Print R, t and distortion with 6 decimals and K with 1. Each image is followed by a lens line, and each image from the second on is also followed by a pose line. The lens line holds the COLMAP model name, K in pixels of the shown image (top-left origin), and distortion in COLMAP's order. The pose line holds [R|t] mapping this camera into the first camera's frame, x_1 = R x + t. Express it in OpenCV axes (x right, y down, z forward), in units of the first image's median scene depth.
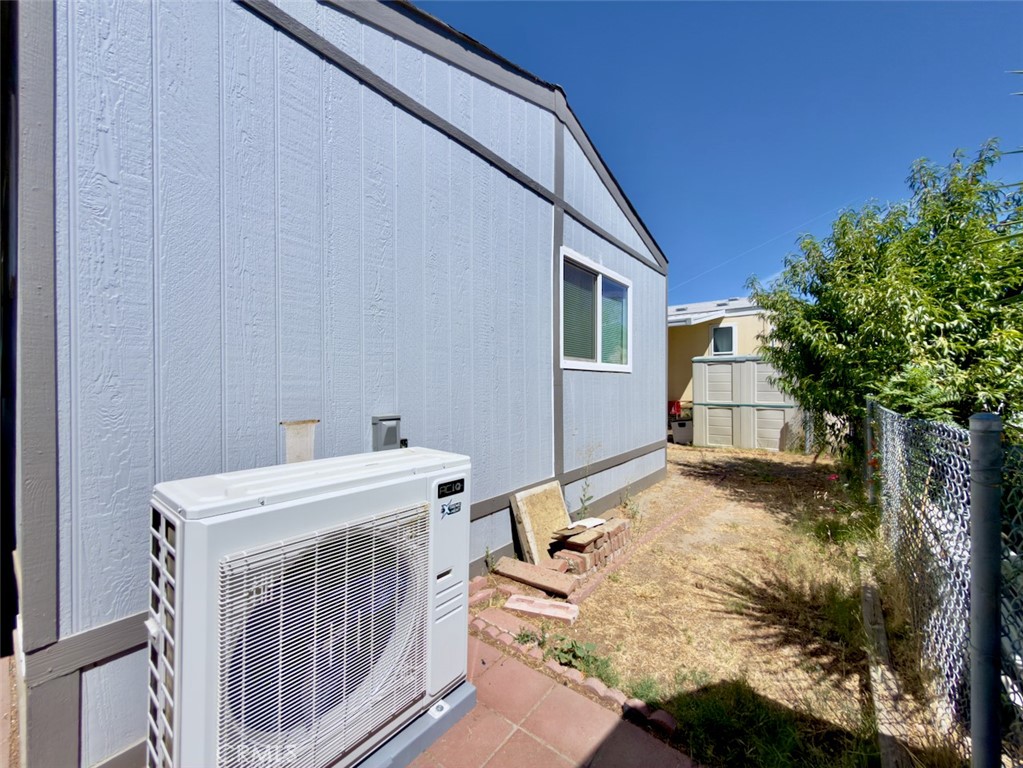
lens RADIAL K [[410.0, 0, 511.5], [0, 410.0, 384.0], [0, 0, 1]] dist [-0.002609, -0.000183]
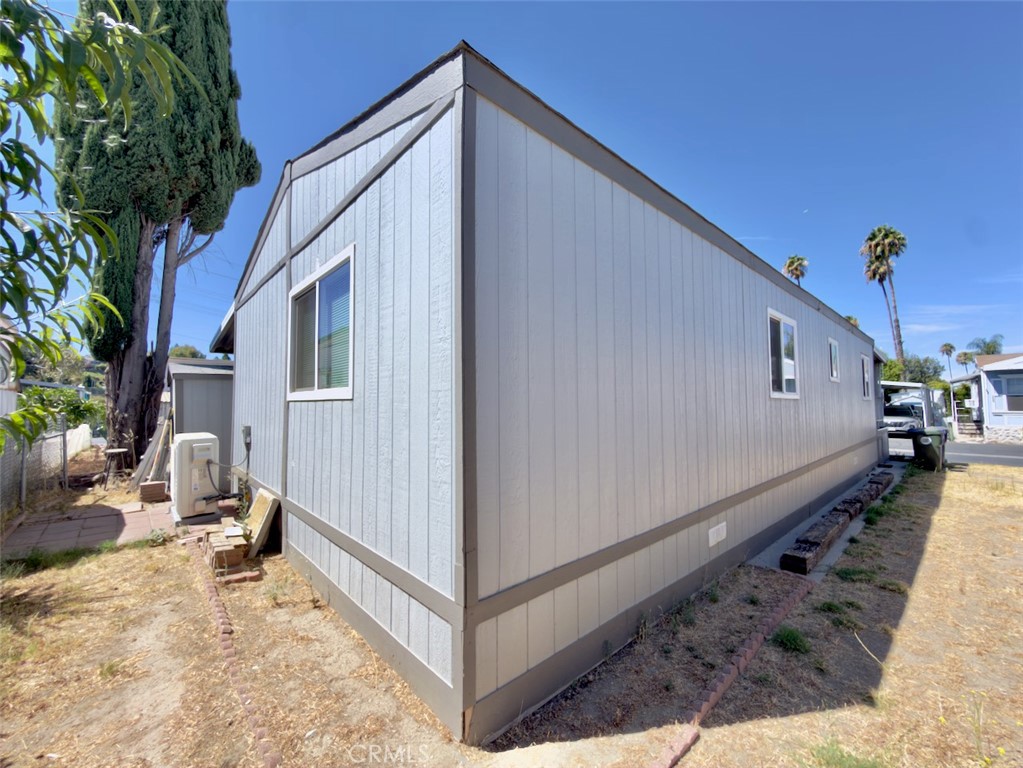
lens RADIAL K [[410.0, 0, 511.5], [0, 410.0, 384.0], [0, 0, 1]] dist [-0.002609, -0.000183]
pose [[-0.172945, -0.041245, -0.984067, 1.092213], [0.006323, 0.999056, -0.042985, -0.033720], [0.984911, -0.013657, -0.172521, 1.768072]]
